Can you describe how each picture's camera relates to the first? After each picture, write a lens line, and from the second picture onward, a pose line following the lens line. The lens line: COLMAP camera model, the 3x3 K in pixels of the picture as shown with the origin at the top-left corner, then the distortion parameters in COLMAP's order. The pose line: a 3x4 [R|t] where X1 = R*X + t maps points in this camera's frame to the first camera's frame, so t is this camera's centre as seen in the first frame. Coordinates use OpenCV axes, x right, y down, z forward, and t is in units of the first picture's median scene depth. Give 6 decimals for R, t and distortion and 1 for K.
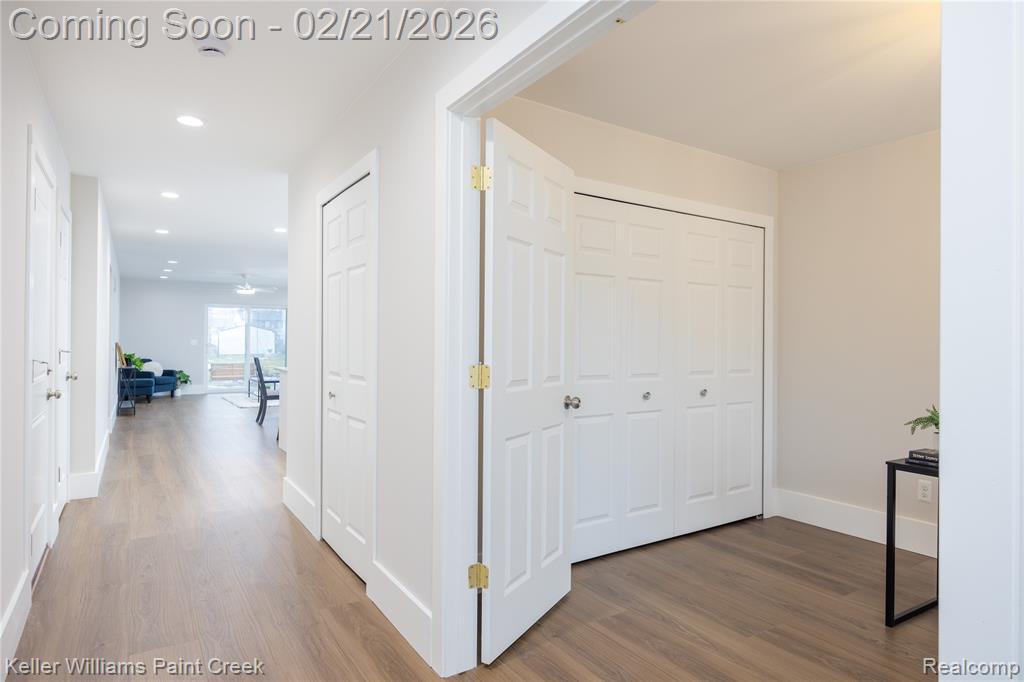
lens RADIAL K [[593.1, 0, 511.8], [0, 593.1, 343.3], [0, 0, 1]] dist [-0.005346, -0.000692]
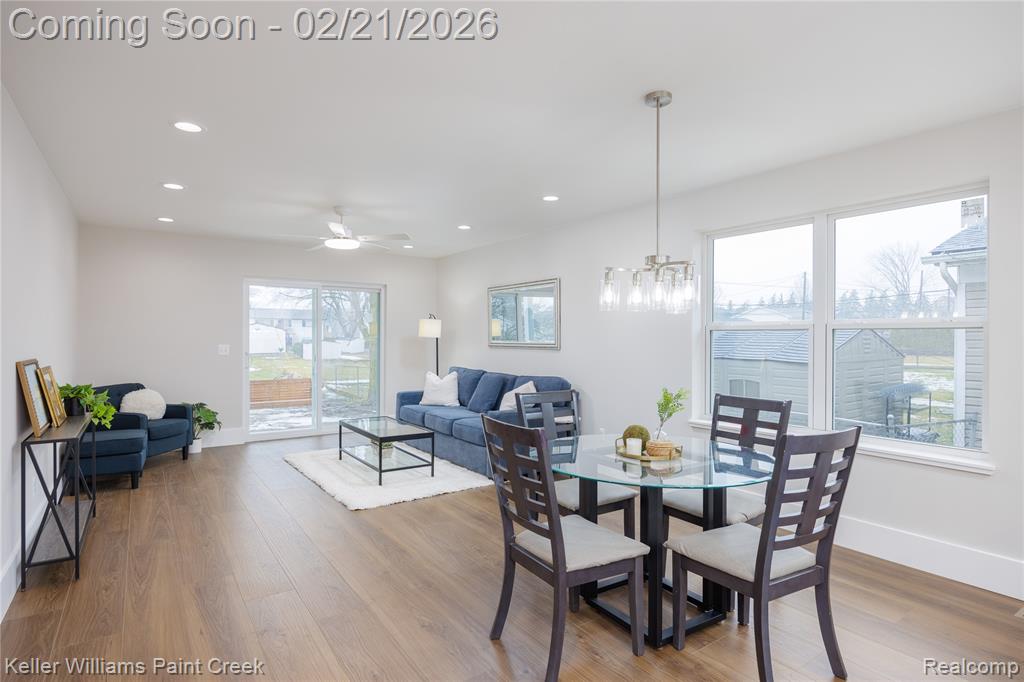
lens RADIAL K [[563.8, 0, 512.5], [0, 563.8, 343.0], [0, 0, 1]] dist [0.008231, 0.000919]
pose [[0.999873, -0.007270, 0.014209, -0.294633], [0.007177, 0.999953, 0.006566, -0.009248], [-0.014256, -0.006463, 0.999877, 0.504308]]
